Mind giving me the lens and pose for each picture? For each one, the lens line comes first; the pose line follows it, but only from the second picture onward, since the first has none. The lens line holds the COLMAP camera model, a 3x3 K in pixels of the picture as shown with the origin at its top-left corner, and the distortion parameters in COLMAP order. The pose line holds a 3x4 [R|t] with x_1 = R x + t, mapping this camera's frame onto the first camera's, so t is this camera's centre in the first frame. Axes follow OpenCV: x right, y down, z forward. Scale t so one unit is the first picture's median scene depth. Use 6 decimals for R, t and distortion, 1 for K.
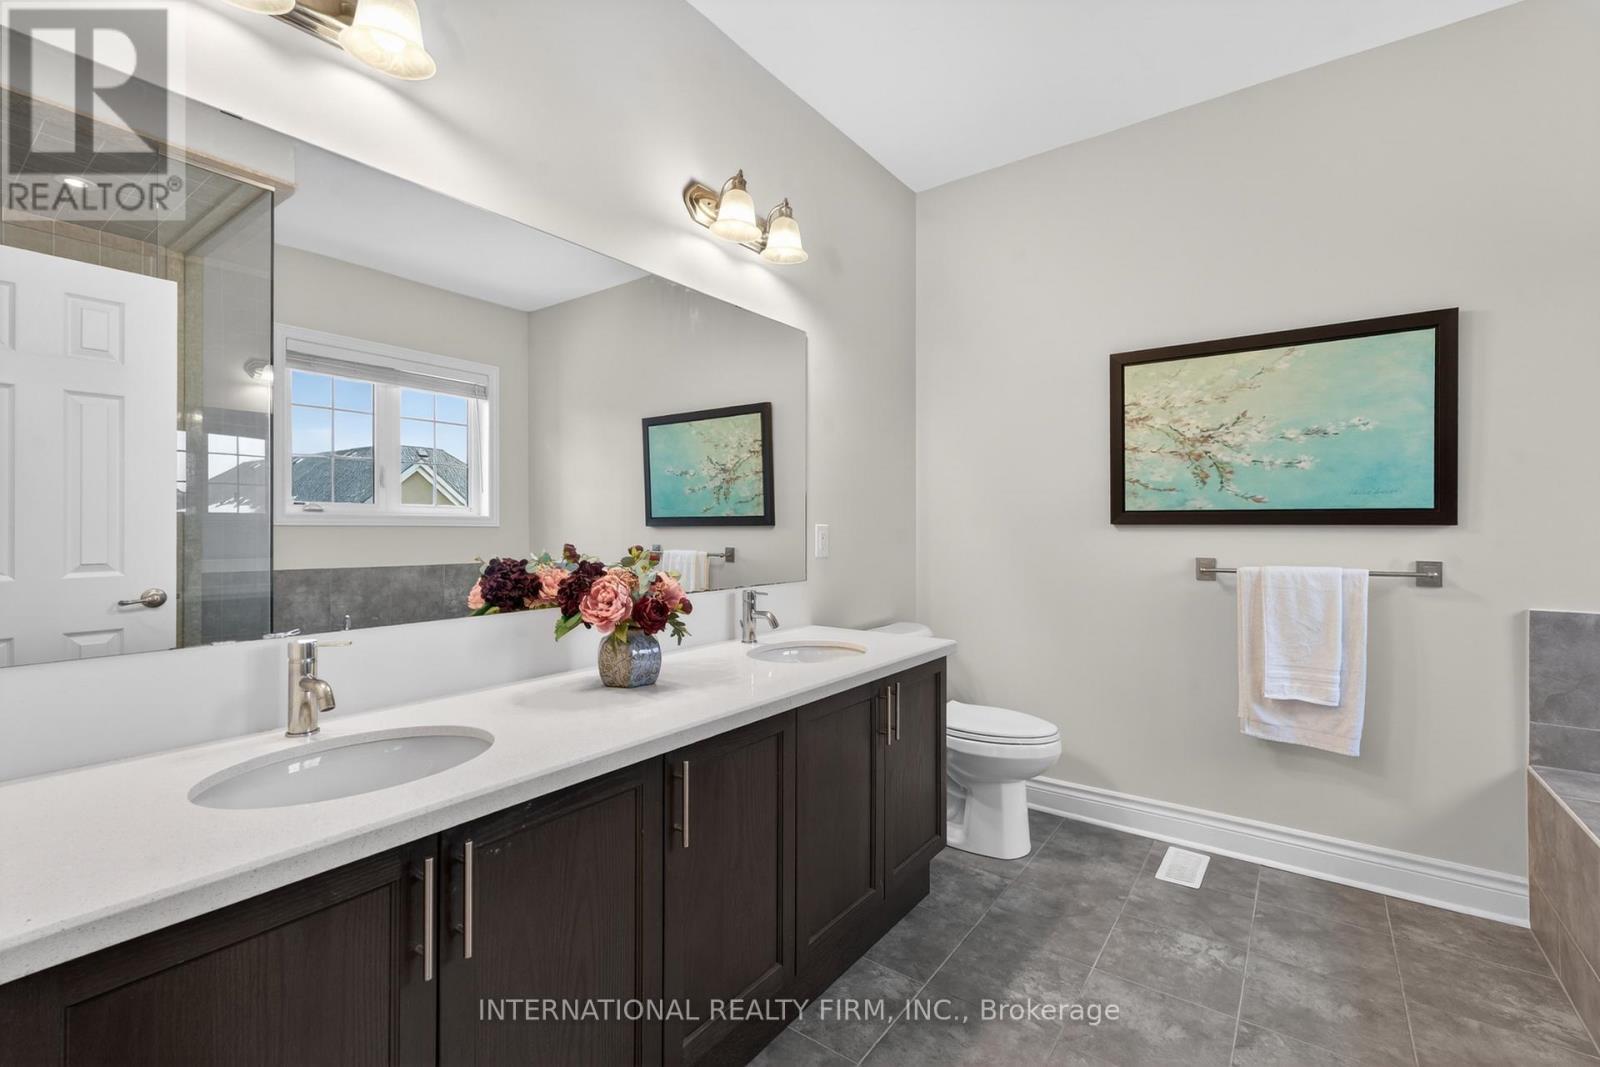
lens RADIAL K [[688.3, 0, 799.9], [0, 688.3, 528.5], [0, 0, 1]] dist [0.003179, 0.000247]
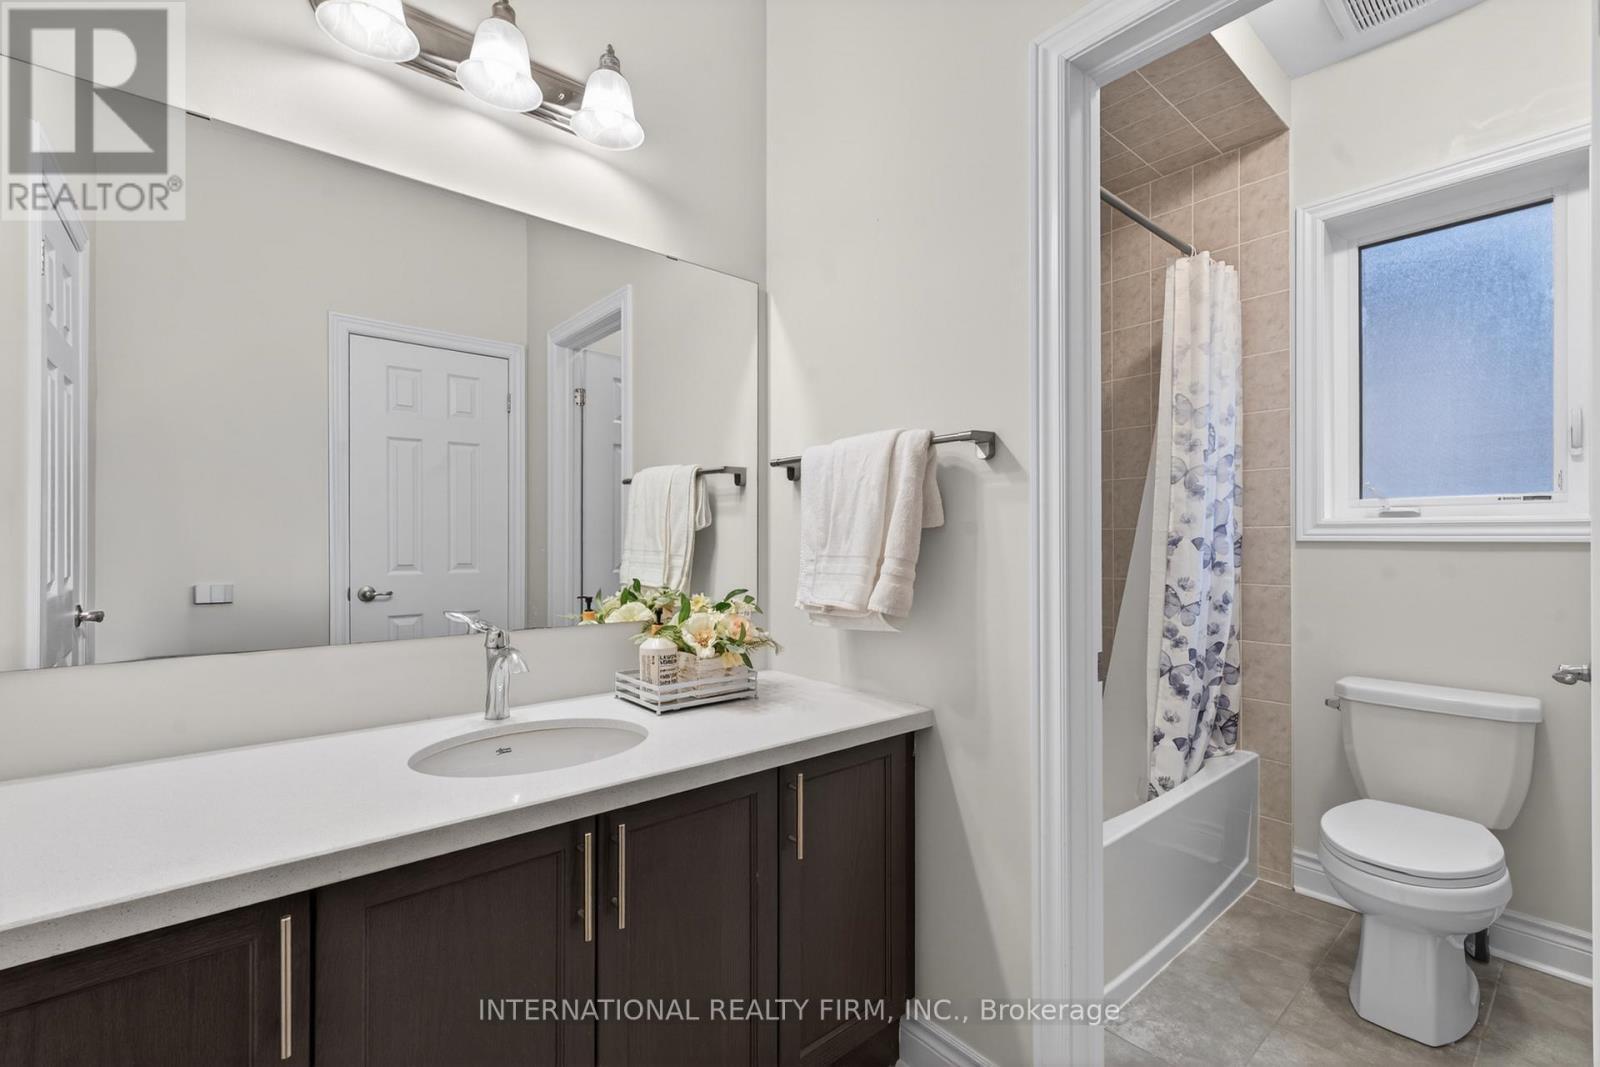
lens RADIAL K [[656.0, 0, 796.1], [0, 656.0, 571.8], [0, 0, 1]] dist [-0.002963, -0.000247]
pose [[0.967919, 0.015647, -0.250776, 0.092395], [-0.004861, 0.999038, 0.043573, -0.000792], [0.251216, -0.040956, 0.967064, 0.121782]]
